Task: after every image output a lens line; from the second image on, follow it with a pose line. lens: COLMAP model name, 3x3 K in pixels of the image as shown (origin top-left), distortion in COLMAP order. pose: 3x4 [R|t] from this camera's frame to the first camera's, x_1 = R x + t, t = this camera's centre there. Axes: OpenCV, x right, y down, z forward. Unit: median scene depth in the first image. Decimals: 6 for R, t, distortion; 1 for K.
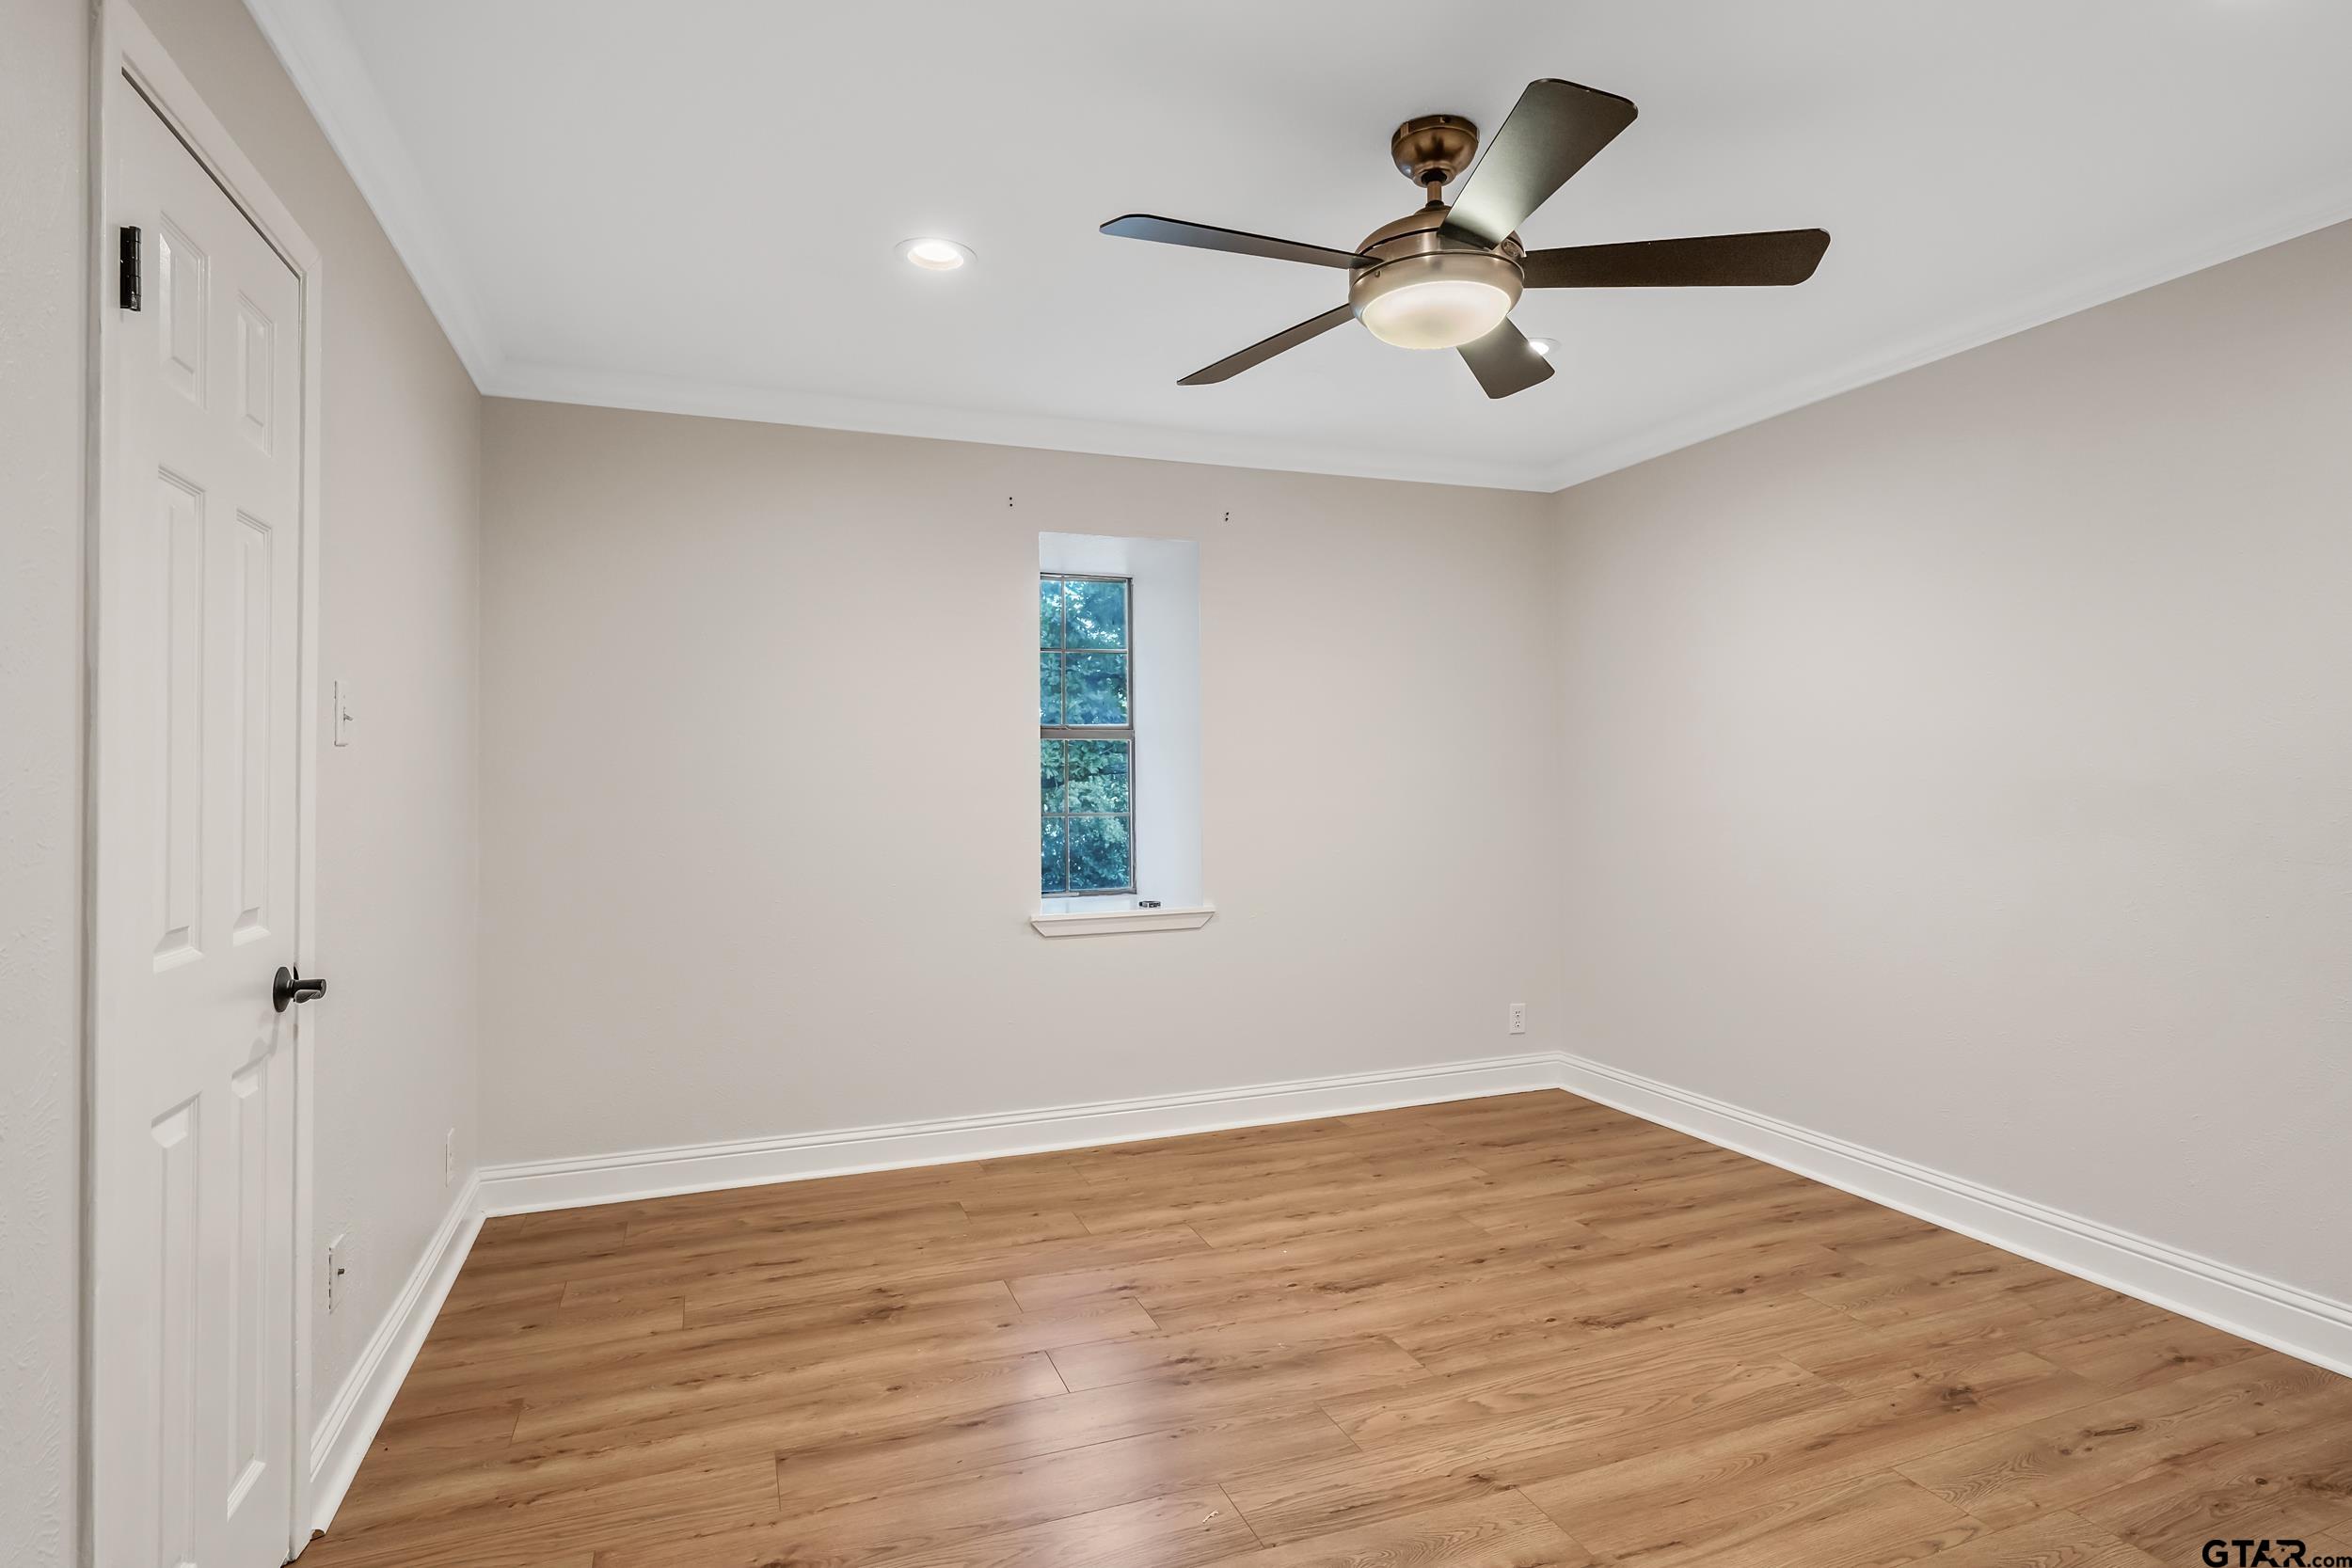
lens RADIAL K [[1216.0, 0, 1183.0], [0, 1216.0, 773.7], [0, 0, 1]] dist [0.006826, 0.000657]
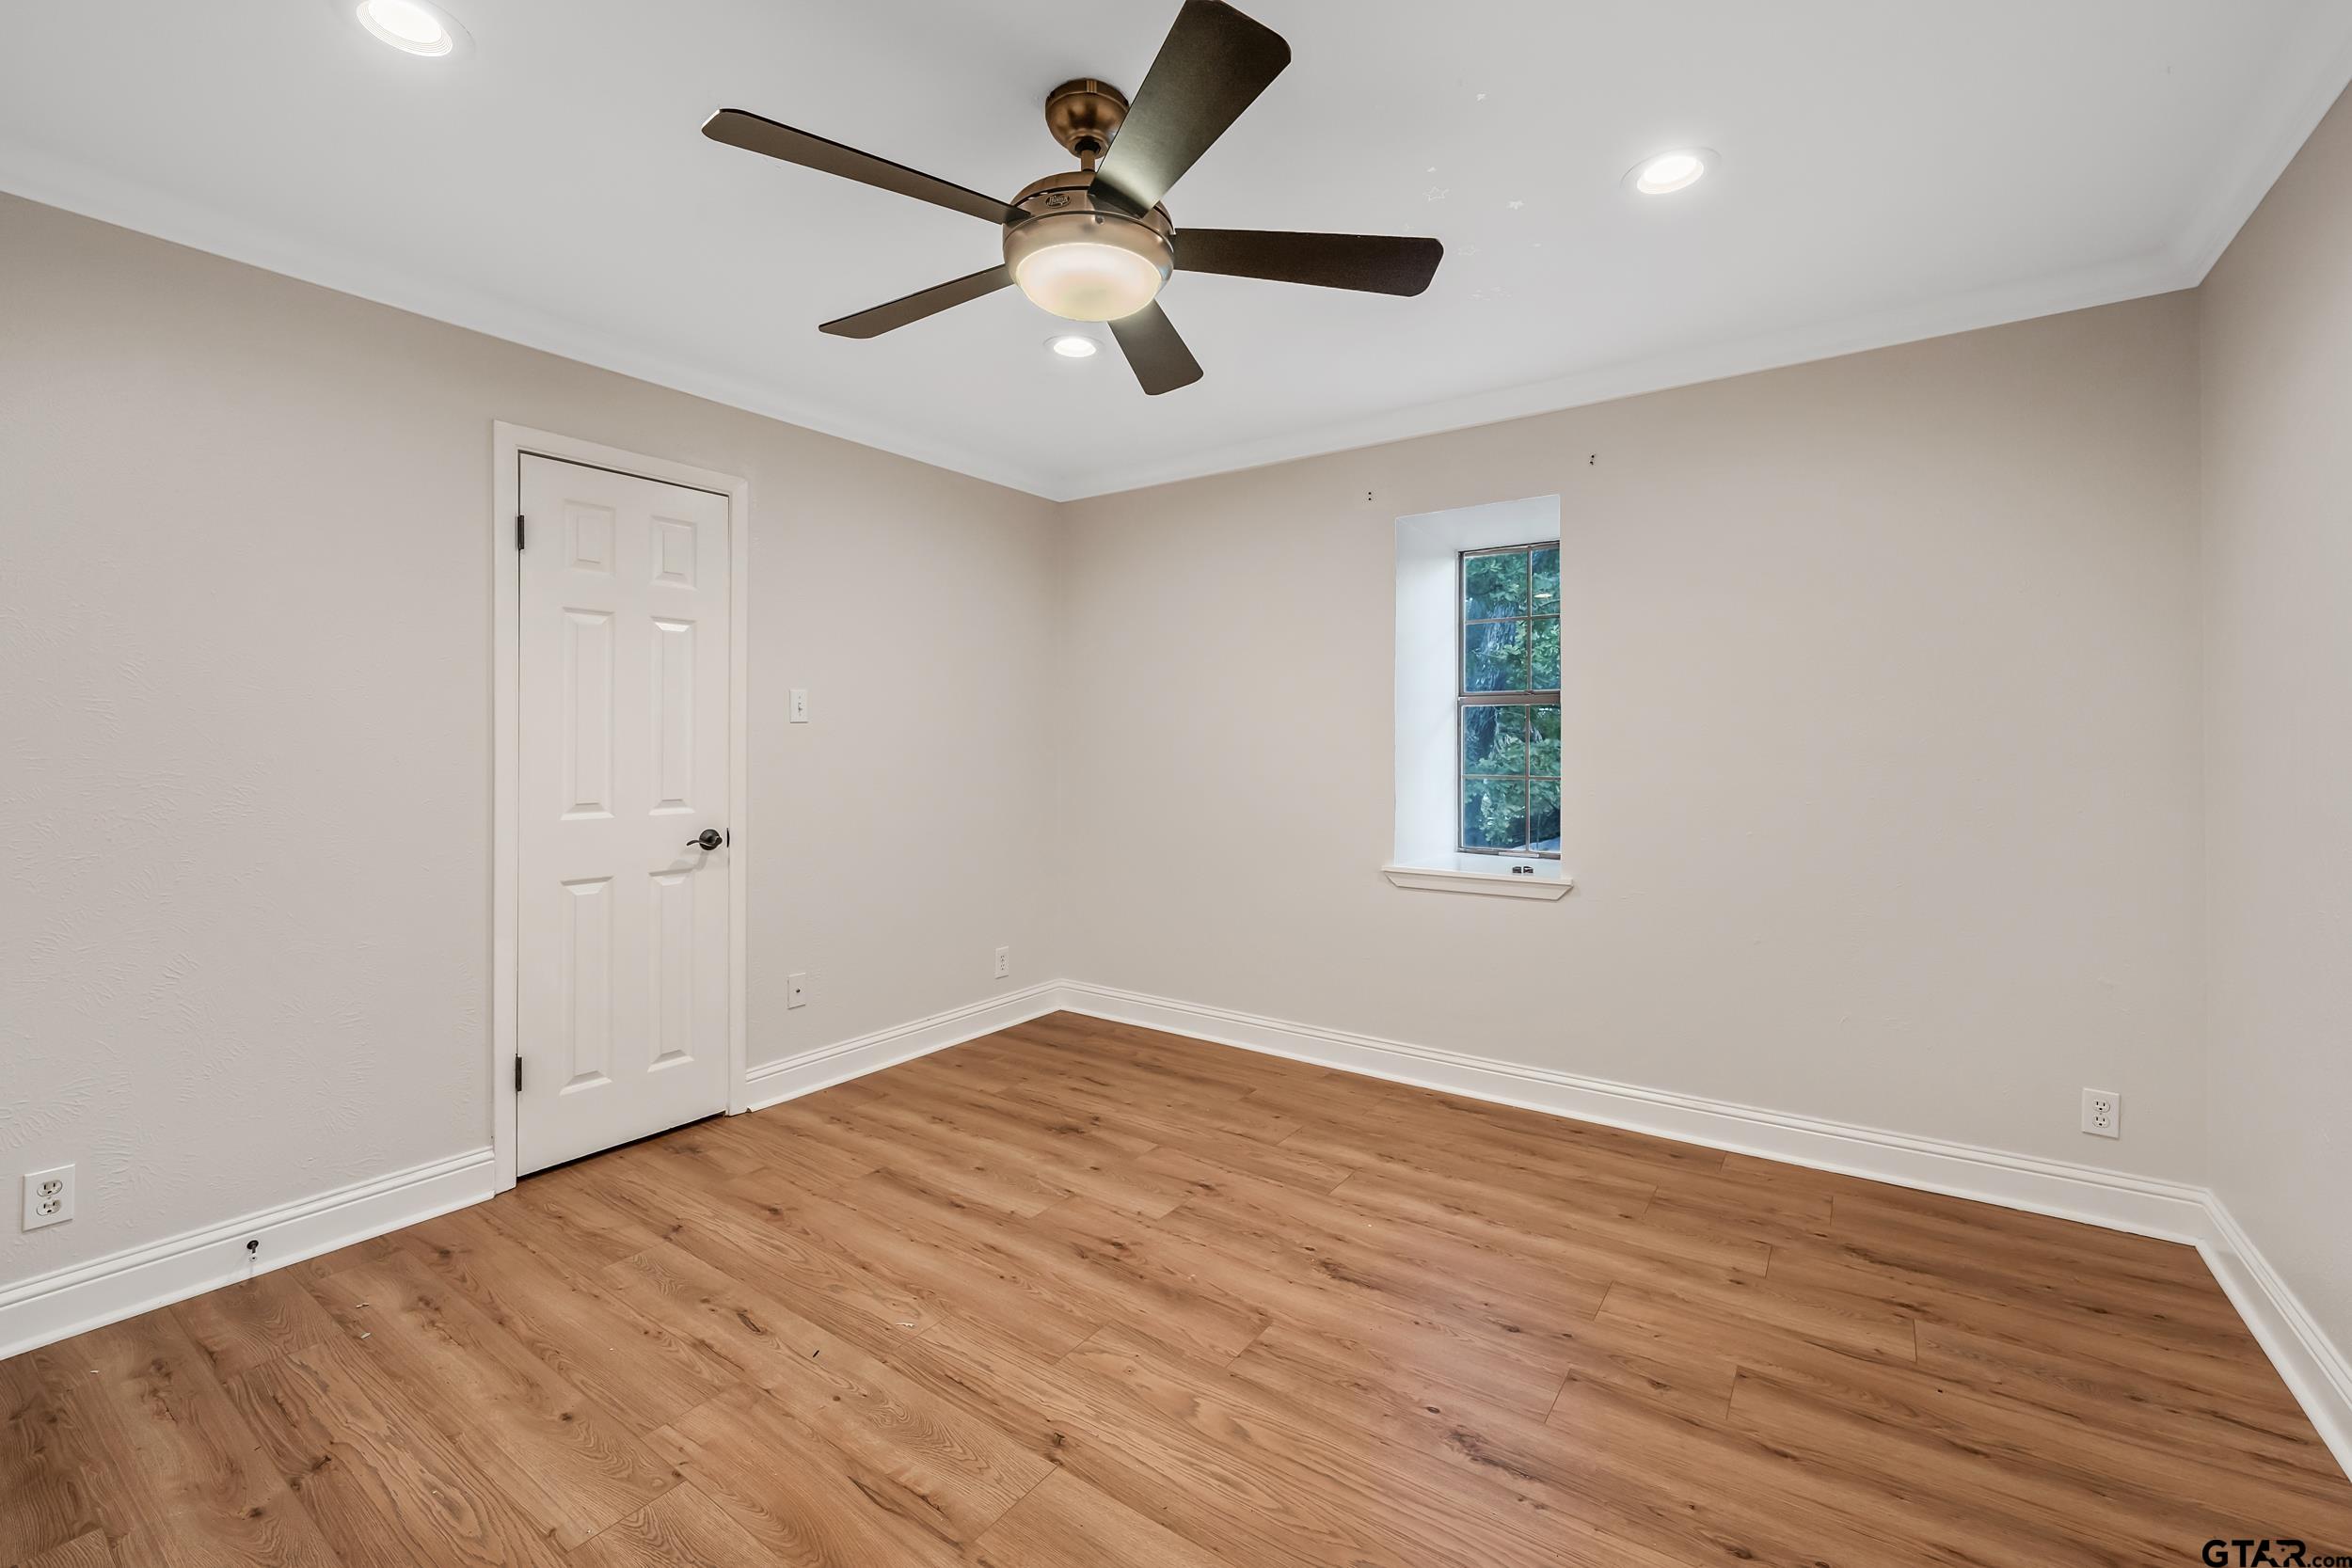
lens RADIAL K [[993.0, 0, 1172.5], [0, 993.0, 741.9], [0, 0, 1]] dist [-0.000014, 0.000238]
pose [[0.548070, 0.006328, -0.836408, 0.671165], [-0.001629, 0.999978, 0.006497, -0.002278], [0.836431, -0.002198, 0.548069, 0.433722]]
